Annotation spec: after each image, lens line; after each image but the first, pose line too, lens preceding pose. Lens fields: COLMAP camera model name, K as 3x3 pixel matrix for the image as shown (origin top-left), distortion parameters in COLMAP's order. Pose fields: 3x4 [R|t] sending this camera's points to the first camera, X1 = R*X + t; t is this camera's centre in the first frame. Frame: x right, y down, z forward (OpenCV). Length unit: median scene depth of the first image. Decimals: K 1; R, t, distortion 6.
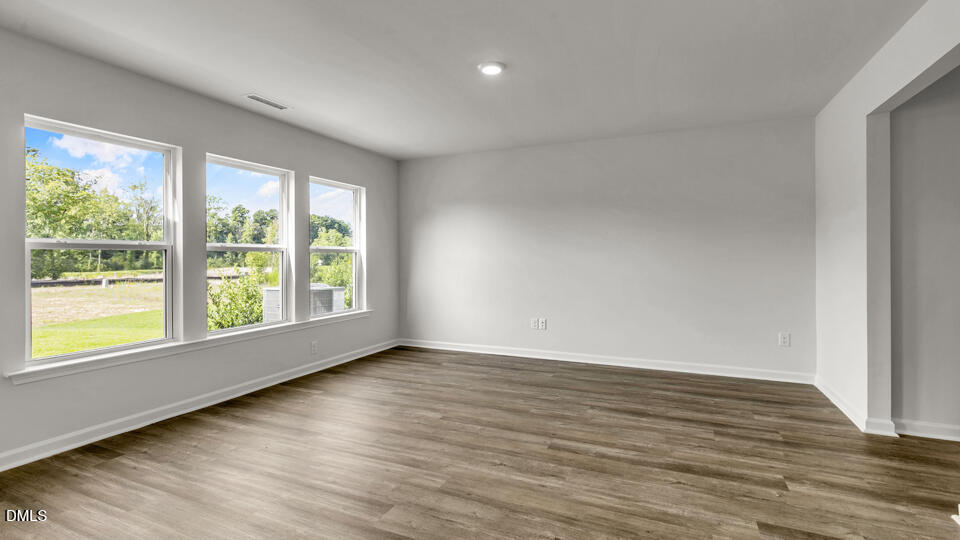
lens RADIAL K [[448.0, 0, 484.6], [0, 448.0, 259.6], [0, 0, 1]] dist [0.005652, 0.000393]
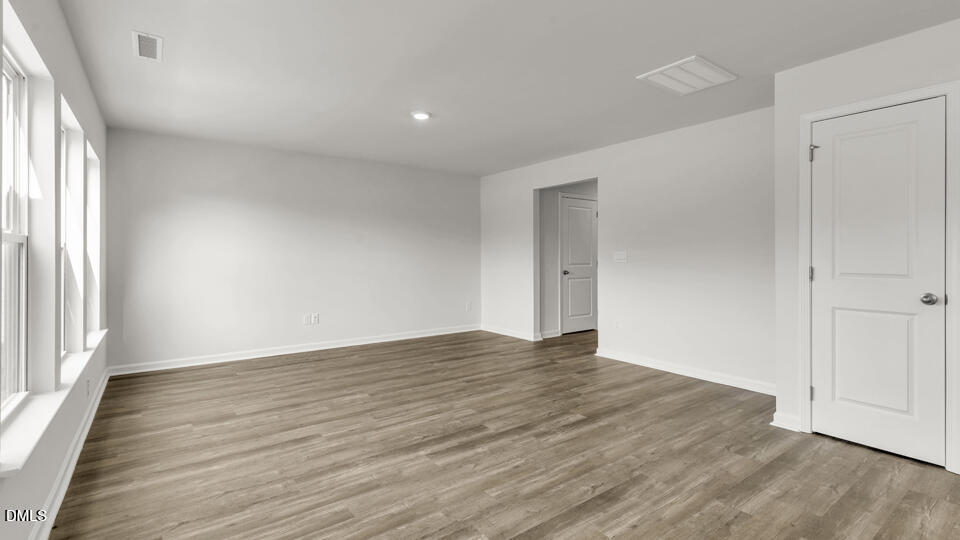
lens RADIAL K [[439.3, 0, 485.4], [0, 439.3, 255.5], [0, 0, 1]] dist [0.001405, 0.000124]
pose [[0.485269, 0.005360, 0.874349, -1.056482], [0.004474, 0.999953, -0.008614, 0.002100], [-0.874354, 0.008092, 0.485222, 0.204020]]
